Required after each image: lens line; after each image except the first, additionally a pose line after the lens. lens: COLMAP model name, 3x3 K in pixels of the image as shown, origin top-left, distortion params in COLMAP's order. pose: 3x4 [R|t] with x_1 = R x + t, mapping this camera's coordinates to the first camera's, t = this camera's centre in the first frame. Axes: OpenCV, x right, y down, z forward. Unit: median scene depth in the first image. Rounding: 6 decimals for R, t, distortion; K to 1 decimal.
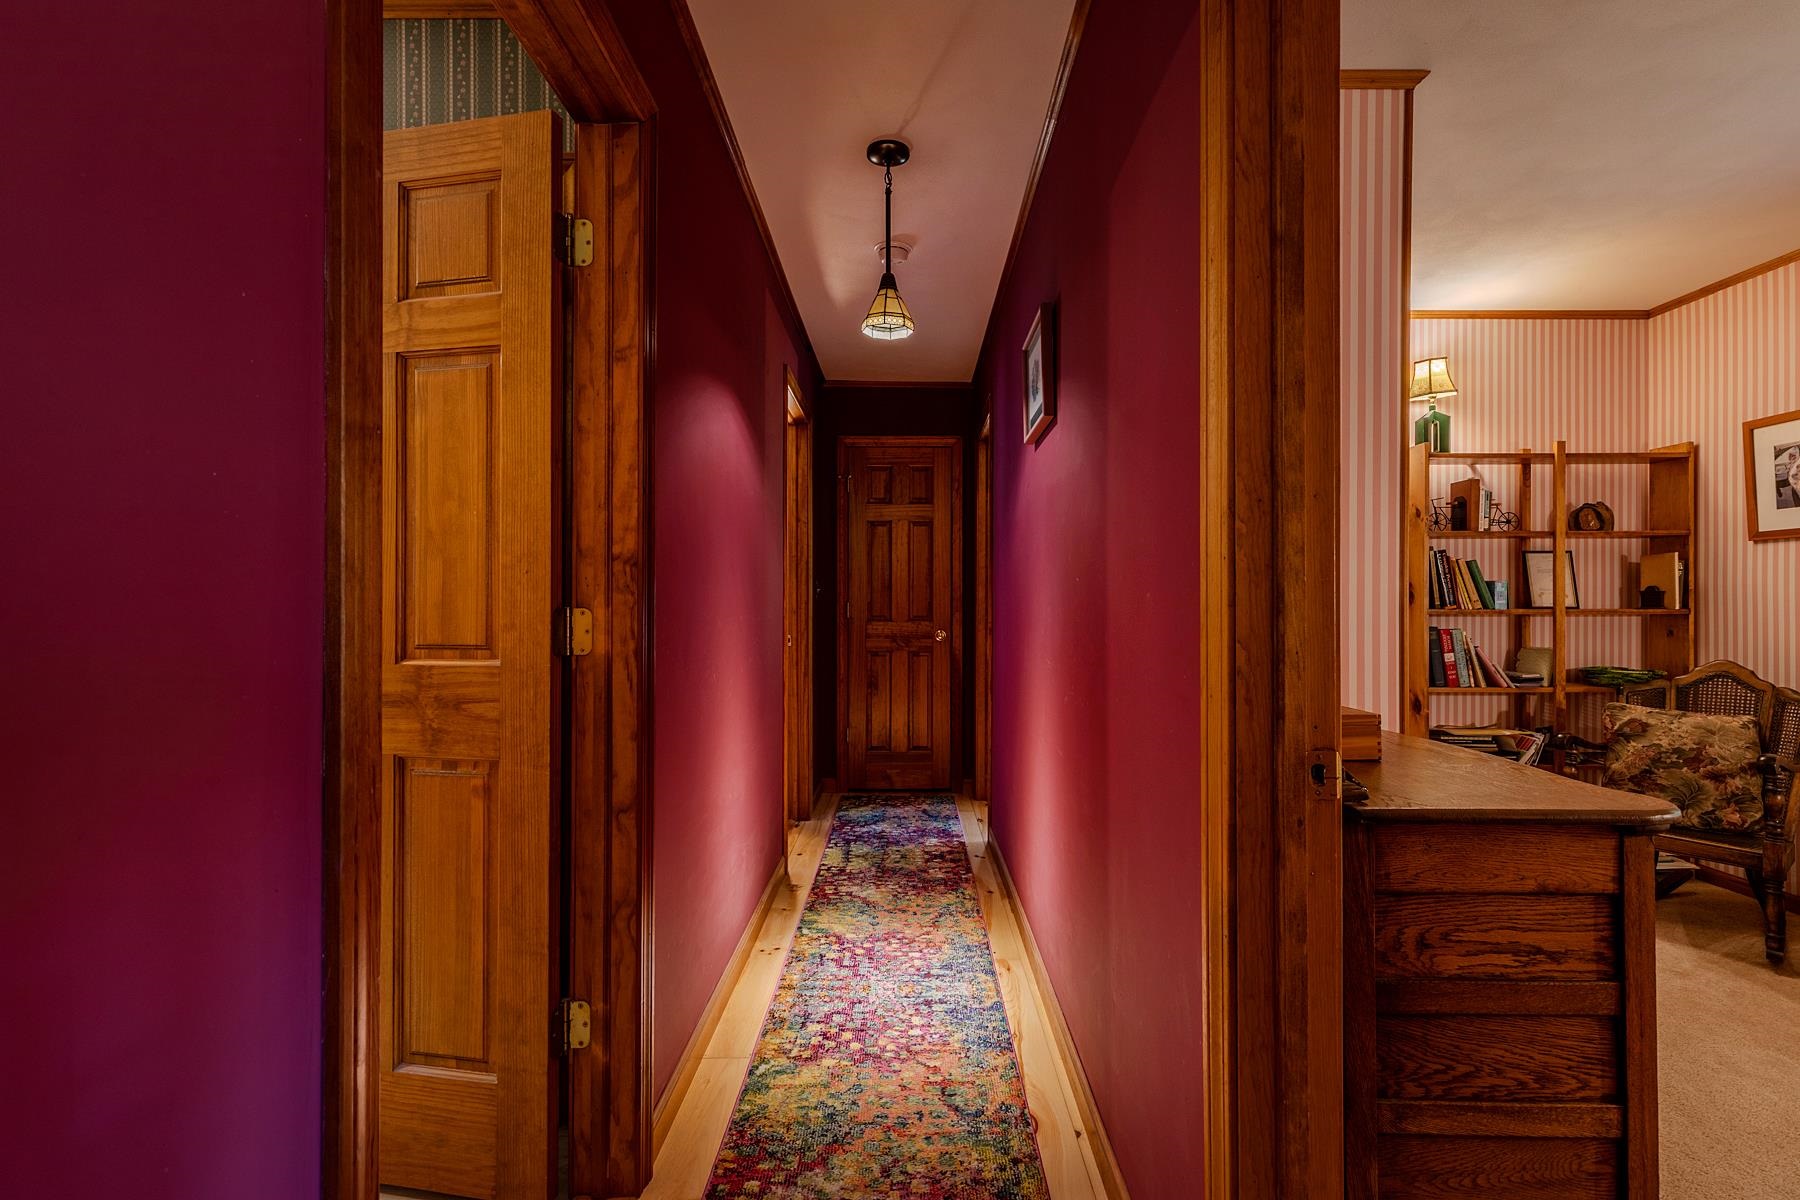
lens RADIAL K [[835.4, 0, 896.9], [0, 835.4, 600.3], [0, 0, 1]] dist [0.004438, 0.000467]
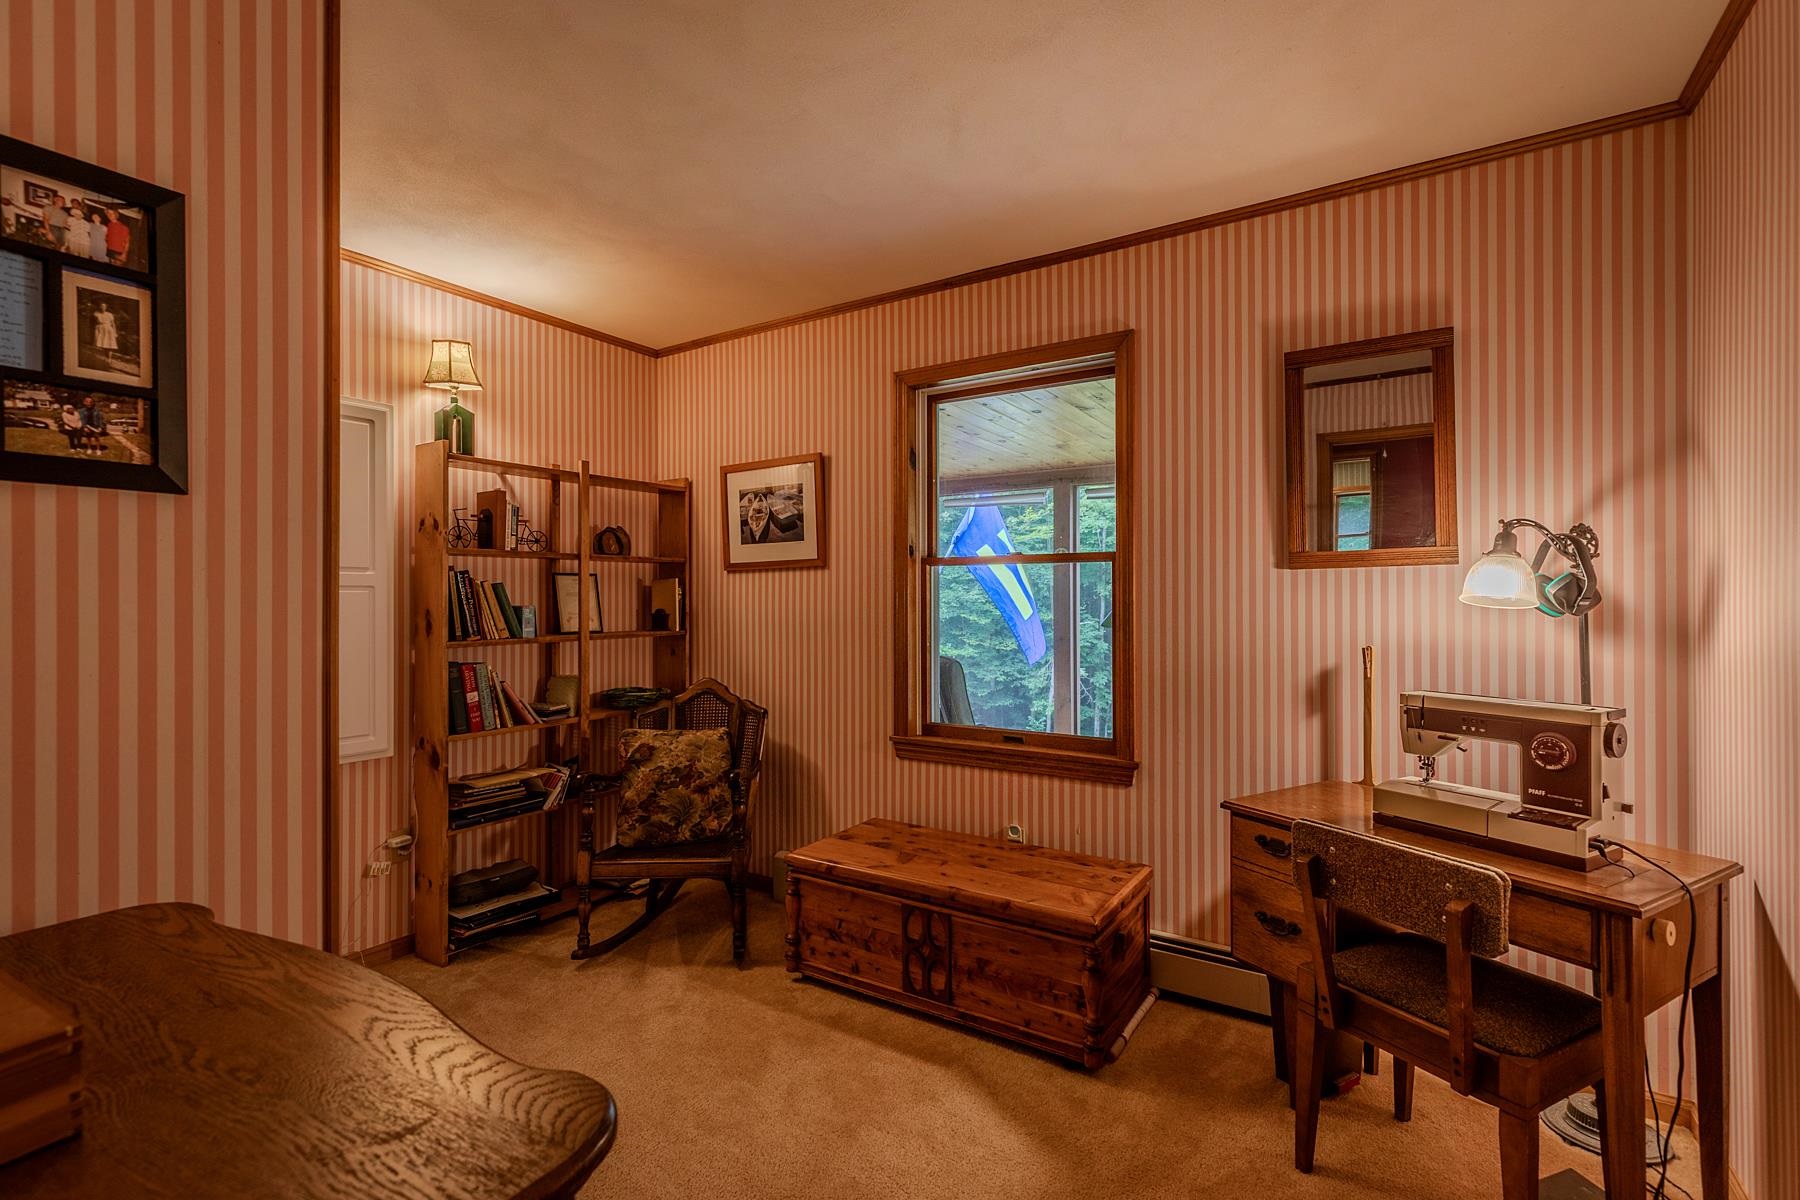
lens RADIAL K [[835.4, 0, 896.9], [0, 835.4, 600.3], [0, 0, 1]] dist [0.004438, 0.000467]
pose [[0.547684, -0.002706, 0.836681, 0.181792], [-0.000311, 0.999994, 0.003438, -0.032620], [-0.836685, -0.002143, 0.547680, 0.171163]]
